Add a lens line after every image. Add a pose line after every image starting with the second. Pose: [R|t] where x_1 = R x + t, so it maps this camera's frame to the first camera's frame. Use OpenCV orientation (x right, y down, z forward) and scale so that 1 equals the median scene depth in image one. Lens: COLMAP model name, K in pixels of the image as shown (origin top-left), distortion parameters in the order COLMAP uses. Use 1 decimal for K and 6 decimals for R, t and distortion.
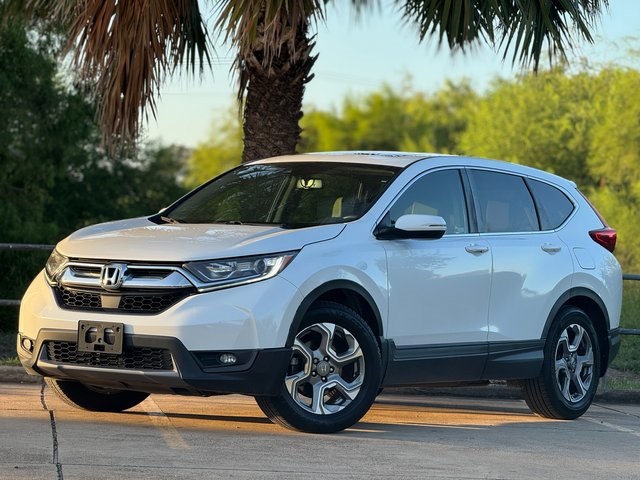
lens RADIAL K [[2286.7, 0, 322.3], [0, 2286.7, 238.0], [0, 0, 1]] dist [0.249924, 0.000000]
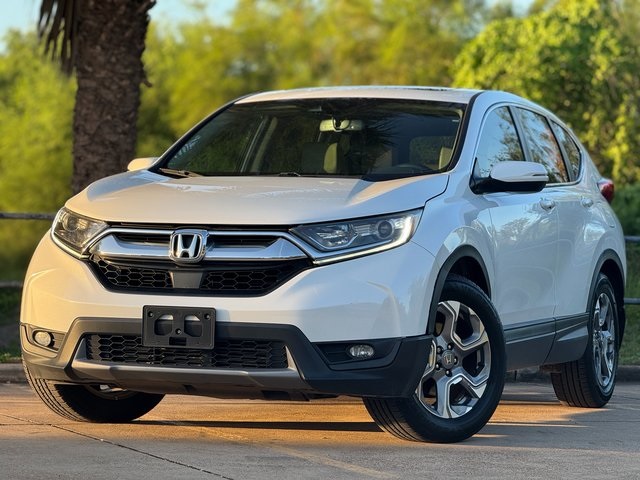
lens RADIAL K [[2286.7, 0, 317.6], [0, 2286.7, 236.4], [0, 0, 1]] dist [0.249924, 0.000000]
pose [[0.965097, -0.017547, 0.261304, -0.244005], [0.013487, 0.999759, 0.017323, 0.001056], [-0.261545, -0.013194, 0.965101, 0.259142]]
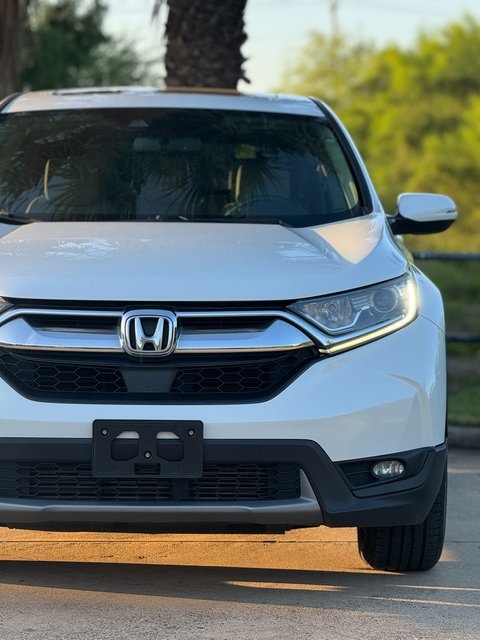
lens RADIAL K [[2286.7, 0, 262.3], [0, 2286.7, 317.0], [0, 0, 1]] dist [0.249924, 0.000000]
pose [[0.800614, -0.062496, 0.595912, -0.384988], [0.016368, 0.996456, 0.082513, -0.030535], [-0.598956, -0.056308, 0.798800, 0.548905]]
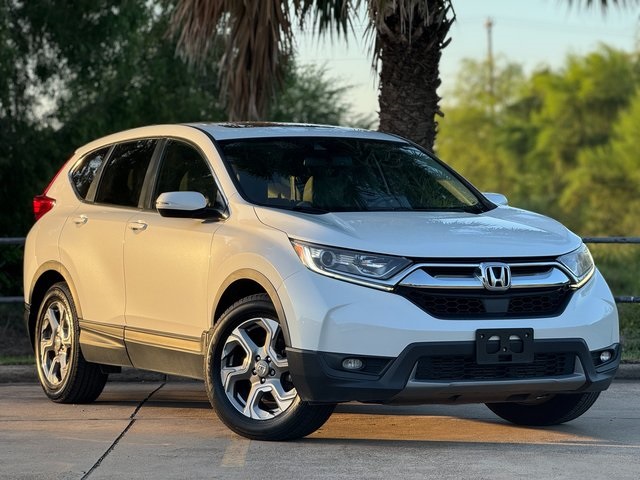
lens RADIAL K [[2286.7, 0, 319.5], [0, 2286.7, 243.5], [0, 0, 1]] dist [0.249924, 0.000000]
pose [[0.463248, -0.051645, 0.884722, -0.893002], [0.010217, 0.998545, 0.052939, -0.042927], [-0.886170, -0.015484, 0.463102, 0.643320]]
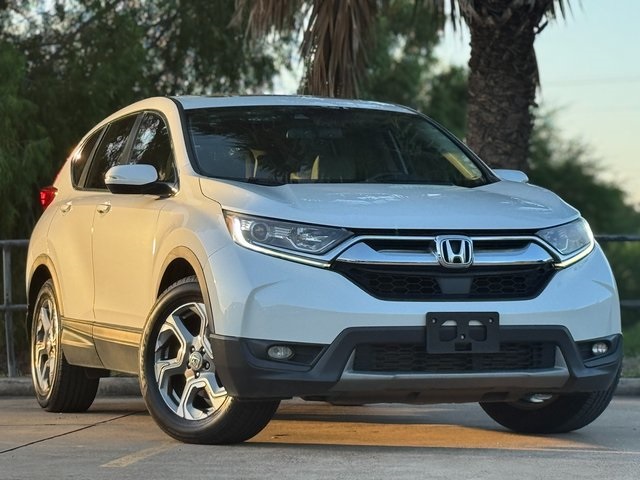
lens RADIAL K [[2283.0, 0, 318.3], [0, 2283.0, 242.7], [0, 0, 1]] dist [0.170361, 0.000000]
pose [[0.580355, -0.030826, 0.813780, -0.719738], [0.018389, 0.999525, 0.024748, -0.005526], [-0.814156, 0.000602, 0.580646, 0.593063]]
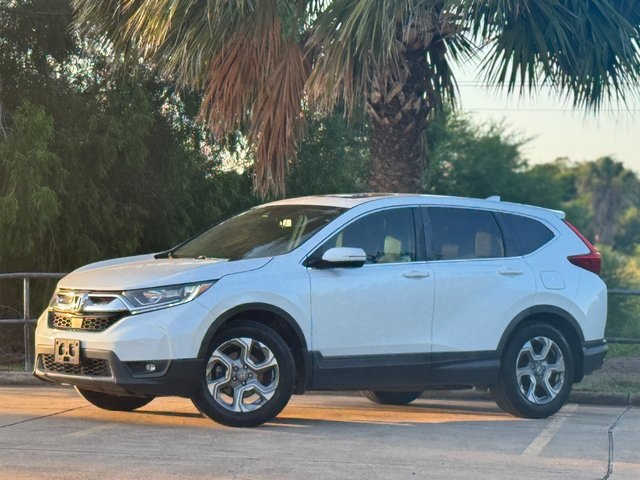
lens RADIAL K [[2283.0, 0, 317.9], [0, 2283.0, 240.0], [0, 0, 1]] dist [0.170361, 0.000000]
pose [[0.958384, -0.020351, -0.284755, 0.390533], [0.018785, 0.999790, -0.008230, -0.004924], [0.284863, 0.002538, 0.958565, -0.170355]]
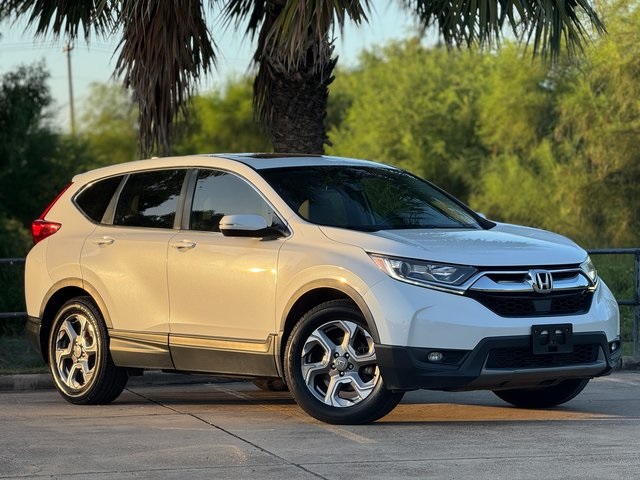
lens RADIAL K [[2286.7, 0, 323.5], [0, 2286.7, 239.6], [0, 0, 1]] dist [0.249924, 0.000000]
pose [[0.272894, -0.047505, 0.960871, -1.124184], [0.017138, 0.998862, 0.044516, -0.050878], [-0.961891, 0.004319, 0.273397, 0.796928]]
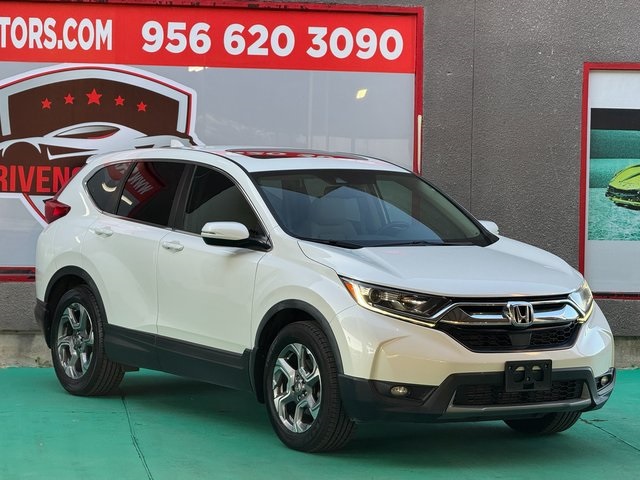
lens RADIAL K [[2286.7, 0, 319.1], [0, 2286.7, 239.4], [0, 0, 1]] dist [0.249924, 0.000000]
pose [[0.369458, -0.084833, 0.925367, -1.042988], [-0.020576, 0.994833, 0.099416, -0.113119], [-0.929020, -0.055771, 0.365803, 0.706372]]
